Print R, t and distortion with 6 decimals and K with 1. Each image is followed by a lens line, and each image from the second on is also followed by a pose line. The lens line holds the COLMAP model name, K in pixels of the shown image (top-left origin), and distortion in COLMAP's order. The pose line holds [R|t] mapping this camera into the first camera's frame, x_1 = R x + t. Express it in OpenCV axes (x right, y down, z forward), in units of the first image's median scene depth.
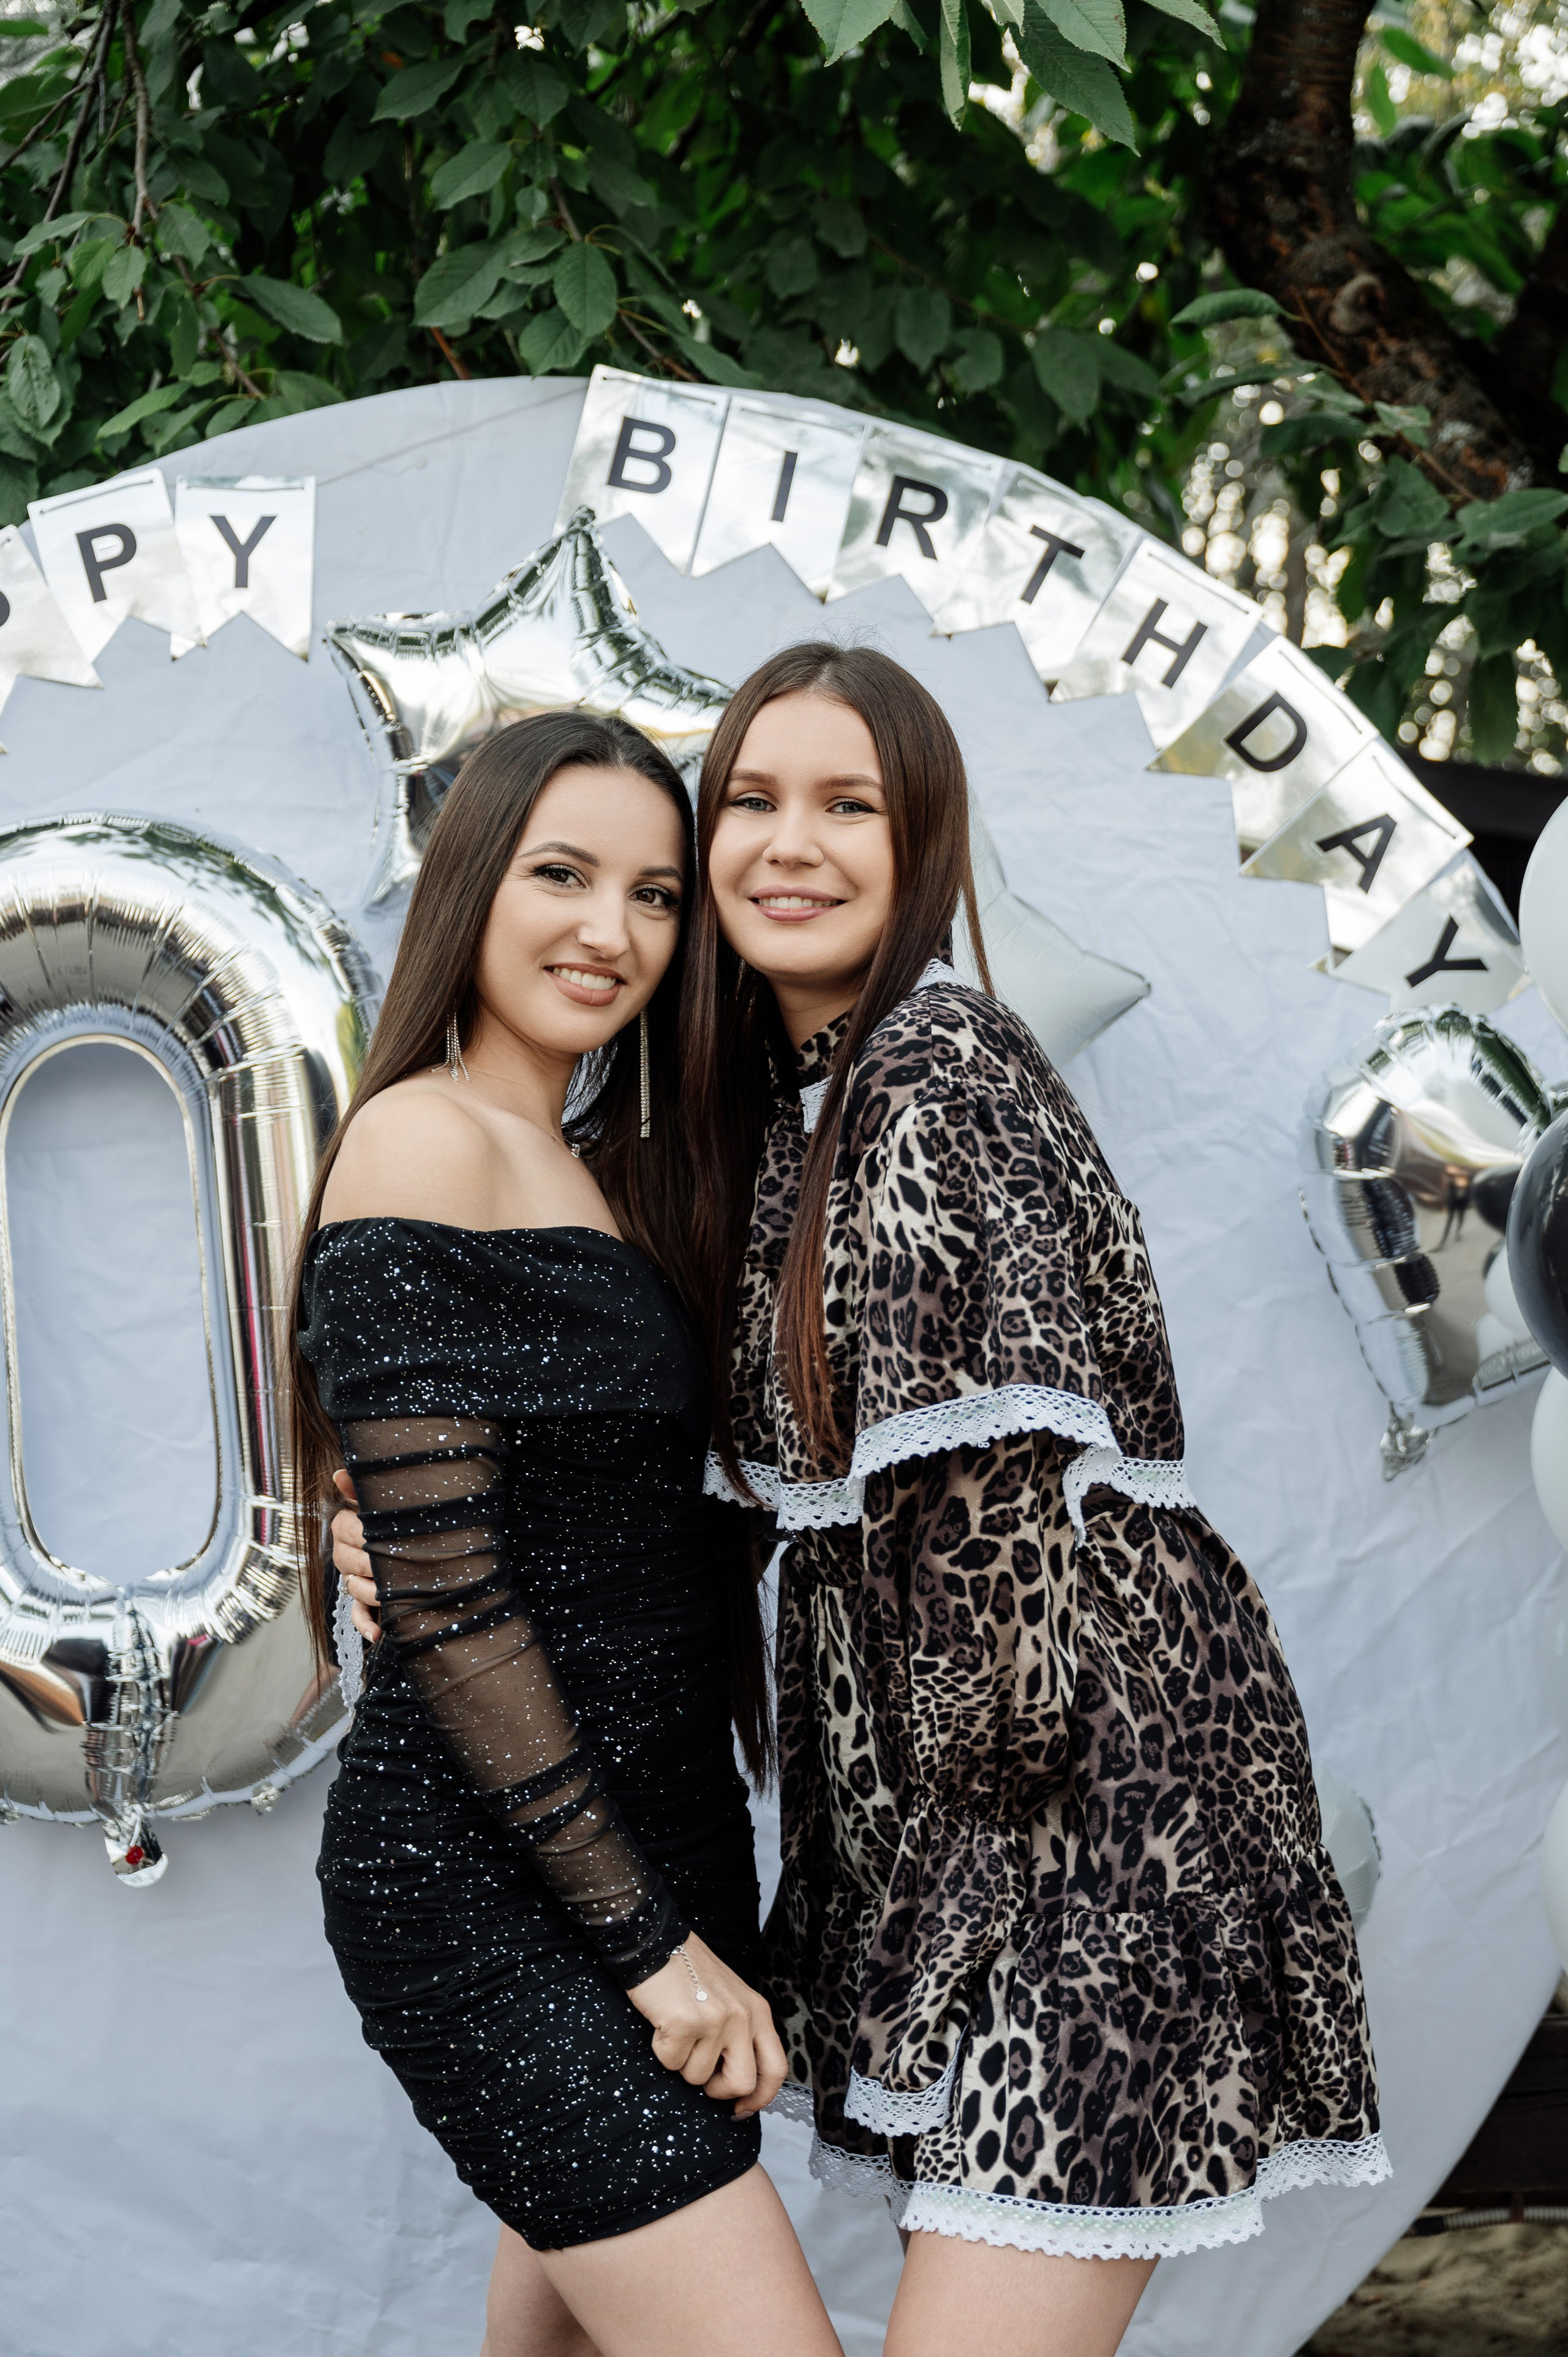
lens RADIAL K [[3355.6, 0, 841.1], [0, 3355.6, 1203.0], [0, 0, 1]] dist [-0.018006, 0.000000]
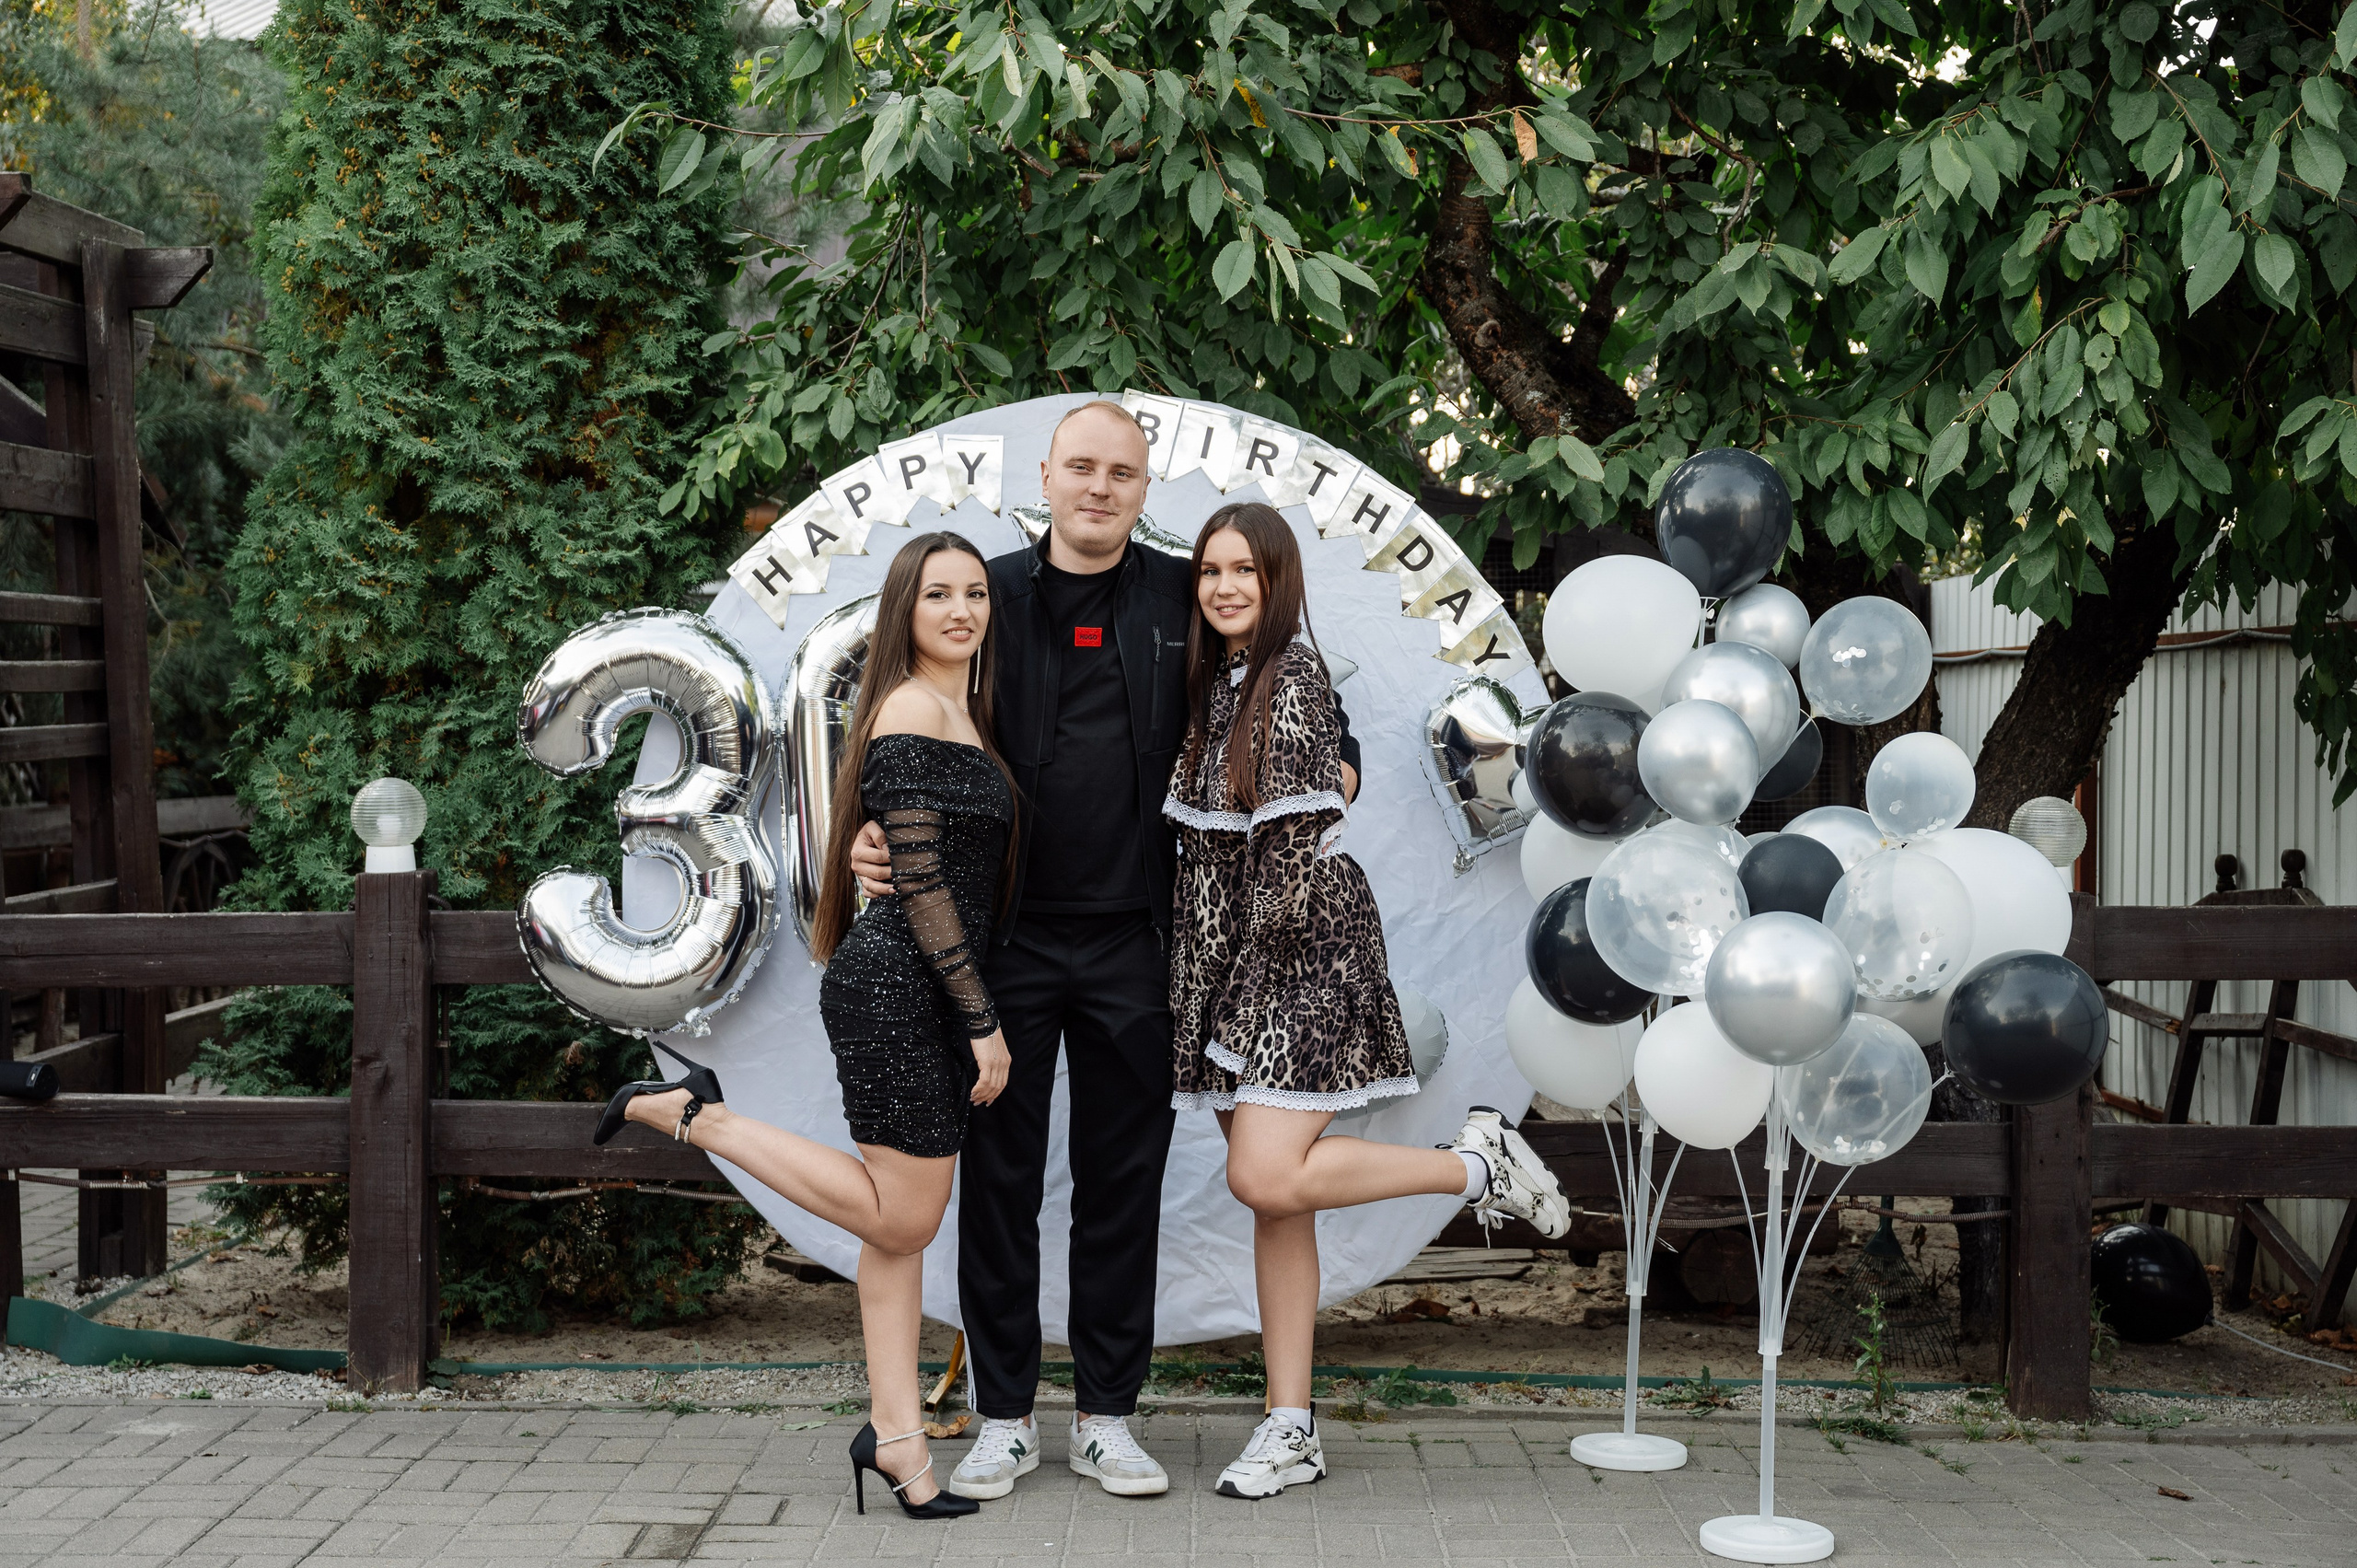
lens RADIAL K [[2701.4, 0, 1159.6], [0, 2701.4, 800.3], [0, 0, 1]] dist [-0.003746, 0.000000]
pose [[0.999204, 0.017444, -0.035887, 0.021098], [-0.017682, 0.999824, -0.006332, 0.043099], [0.035770, 0.006961, 0.999336, -0.850354]]
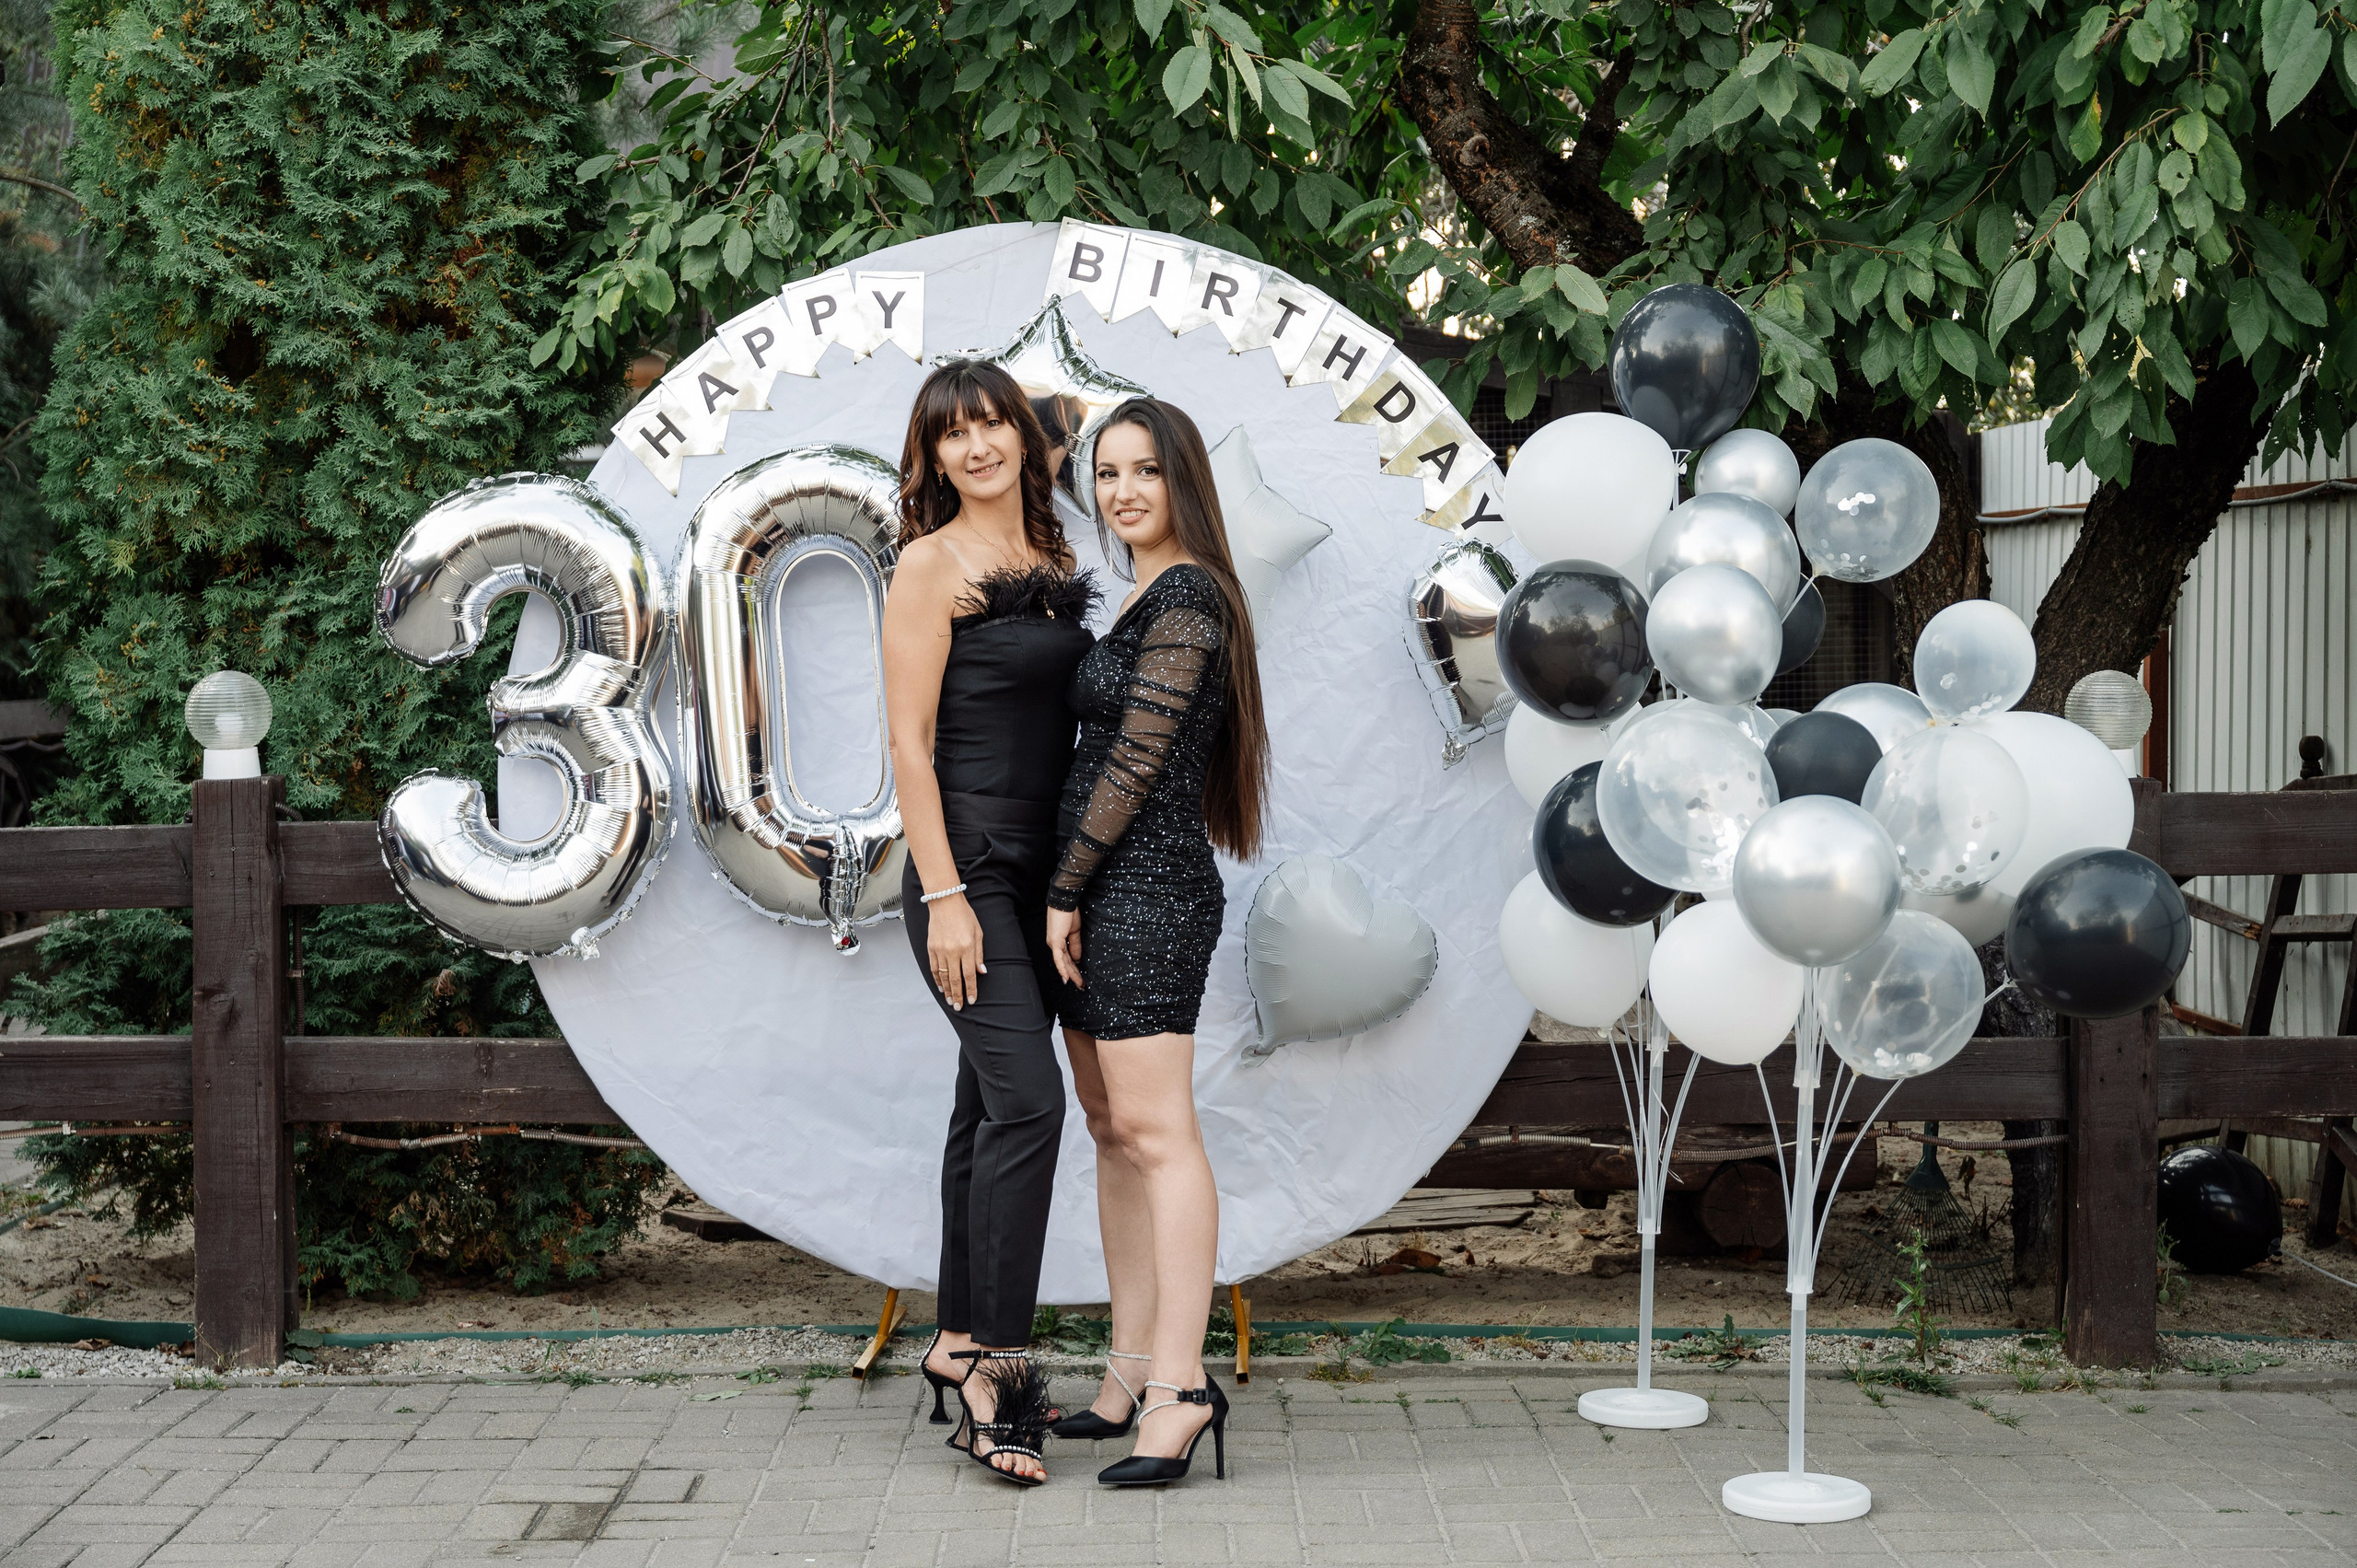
lens RADIAL K [[3132.3, 0, 1164.8], [0, 3132.3, 797.0], [0, 0, 1]] dist [-0.010081, 0.000000]
pose [[0.999873, 0.006338, -0.014648, 0.017109], [-0.005965, 0.999660, 0.025365, 0.050119], [0.014804, -0.025275, 0.999571, -0.892246]]
